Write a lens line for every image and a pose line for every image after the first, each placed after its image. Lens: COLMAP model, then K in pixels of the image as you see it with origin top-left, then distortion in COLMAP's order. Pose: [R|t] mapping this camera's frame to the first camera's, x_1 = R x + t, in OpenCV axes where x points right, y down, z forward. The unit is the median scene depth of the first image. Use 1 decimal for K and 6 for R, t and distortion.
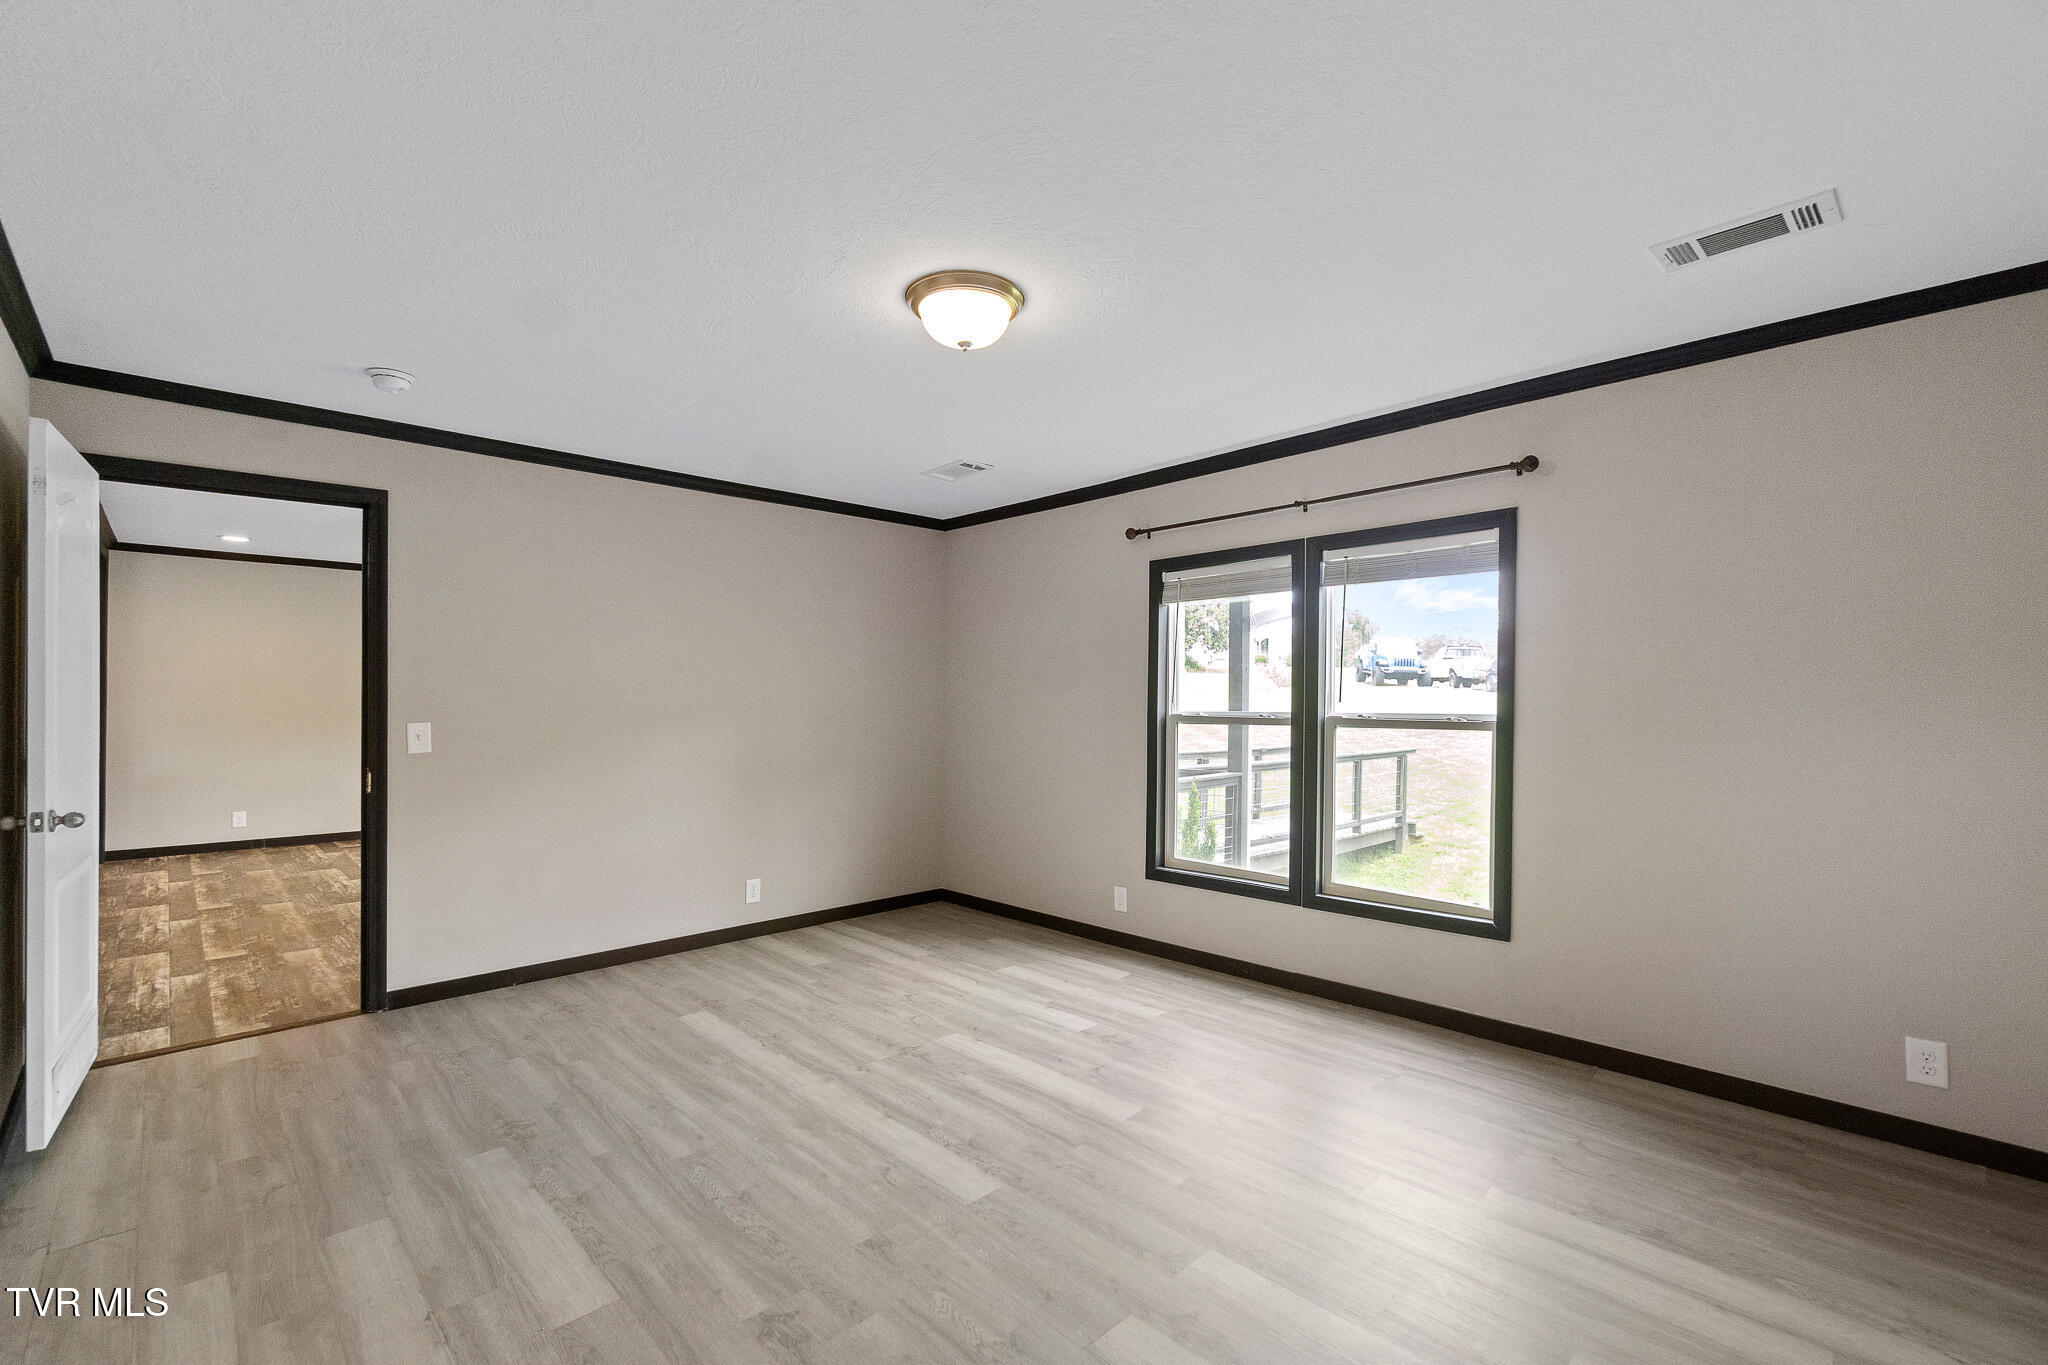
lens RADIAL K [[883.4, 0, 1019.5], [0, 883.4, 682.9], [0, 0, 1]] dist [-0.001708, 0.000140]
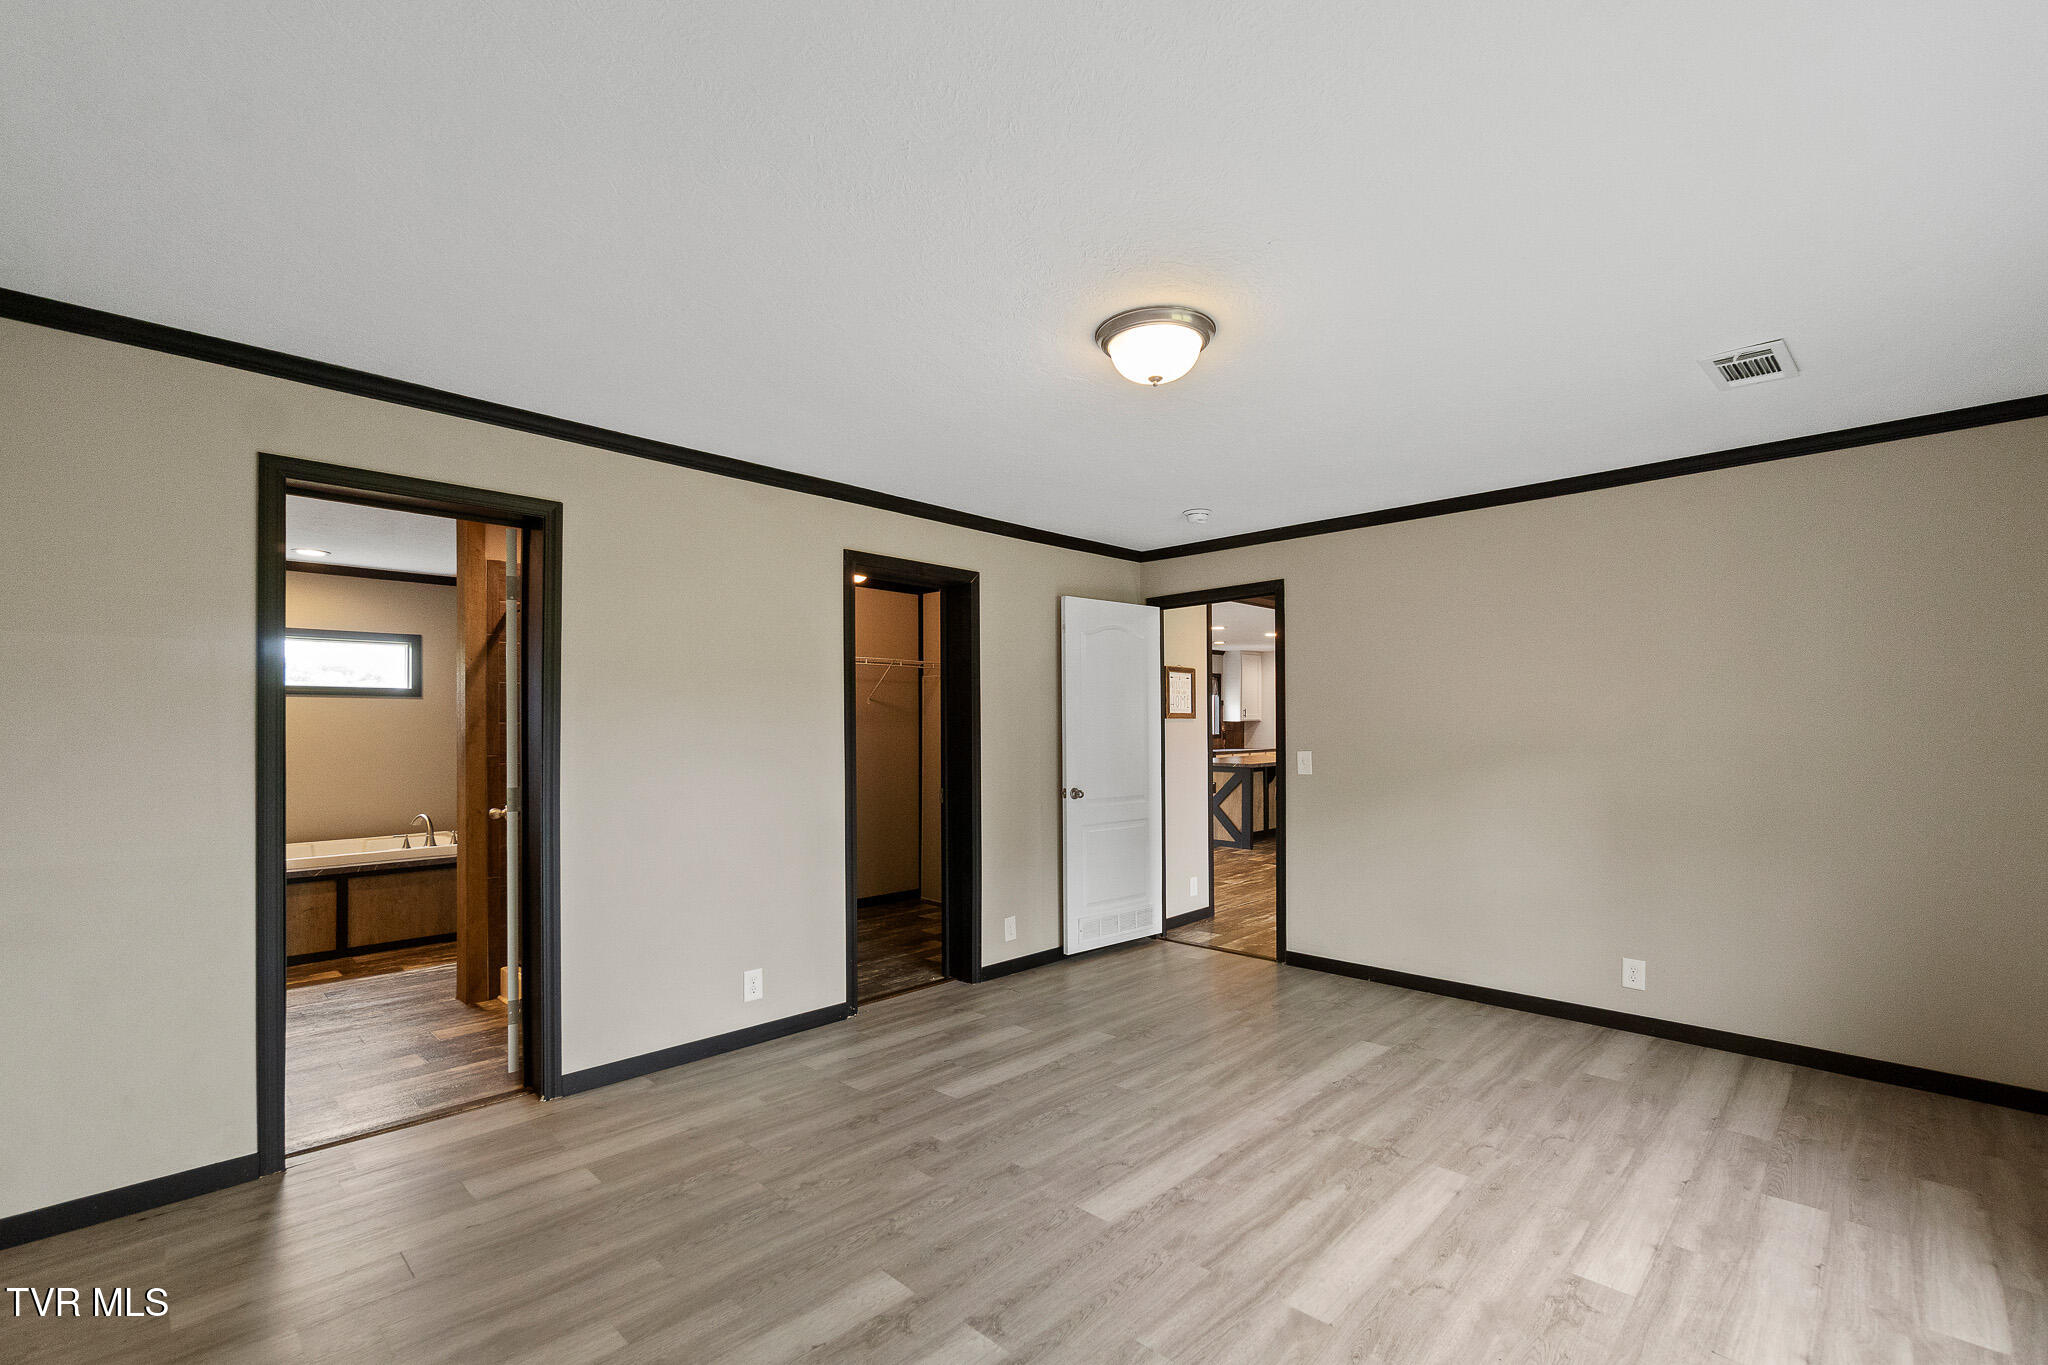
lens RADIAL K [[893.8, 0, 1032.4], [0, 893.8, 724.7], [0, 0, 1]] dist [-0.002324, 0.000226]
pose [[0.036079, -0.009612, -0.999303, 0.766838], [0.019381, 0.999772, -0.008917, 0.011604], [0.999161, -0.019046, 0.036257, 0.686645]]
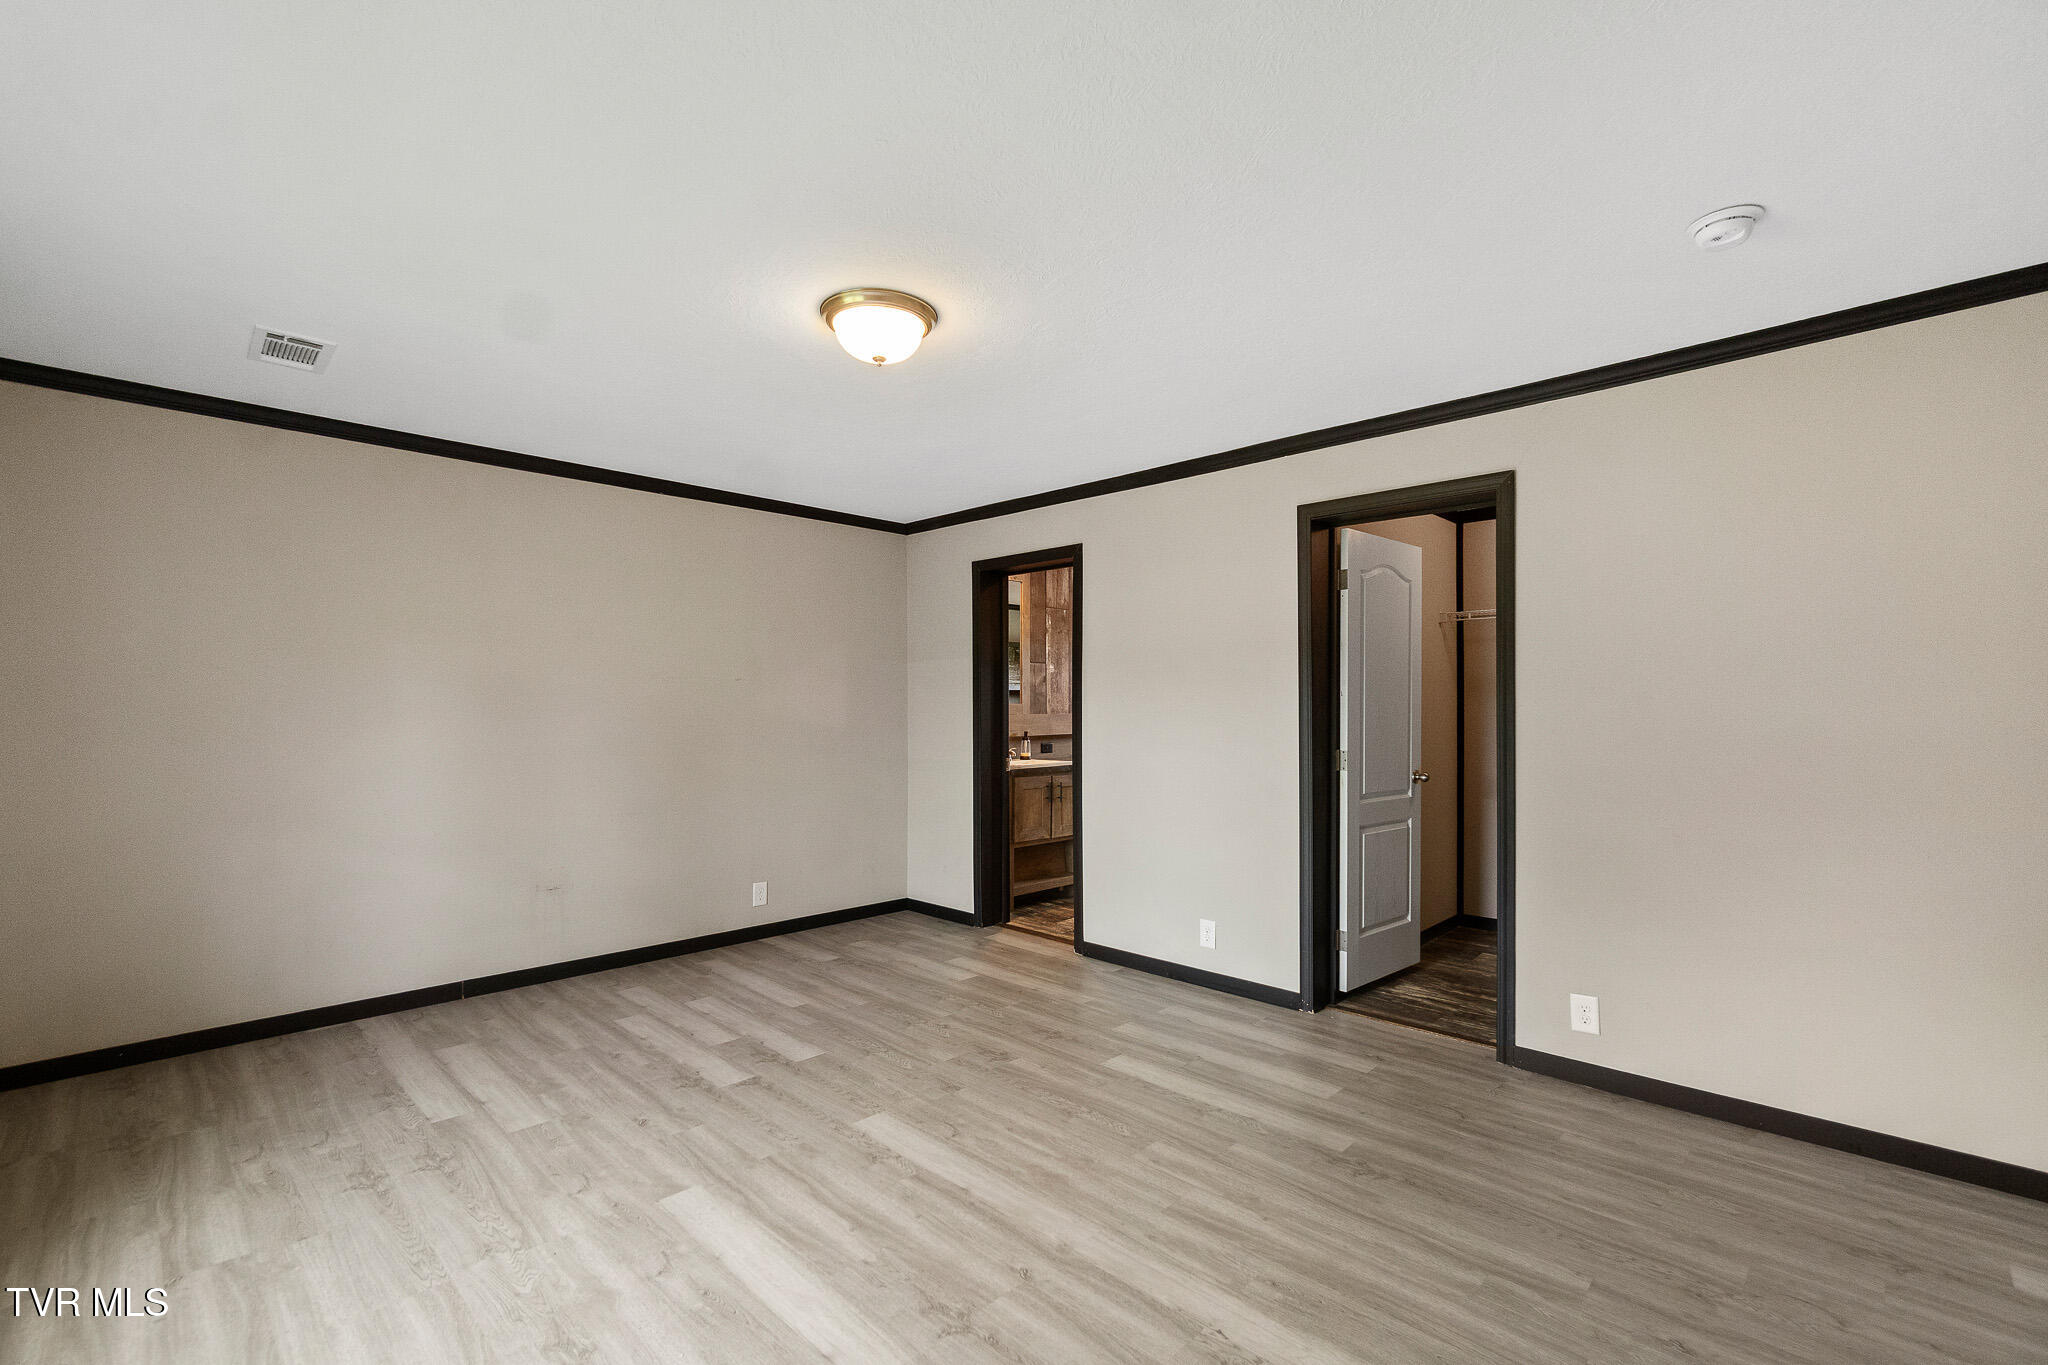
lens RADIAL K [[895.6, 0, 1023.6], [0, 895.6, 691.9], [0, 0, 1]] dist [-0.001094, 0.000209]
pose [[-0.999545, -0.002395, -0.030073, -0.160973], [-0.001406, 0.999459, -0.032872, 0.030119], [0.030135, -0.032814, -0.999007, 1.706288]]
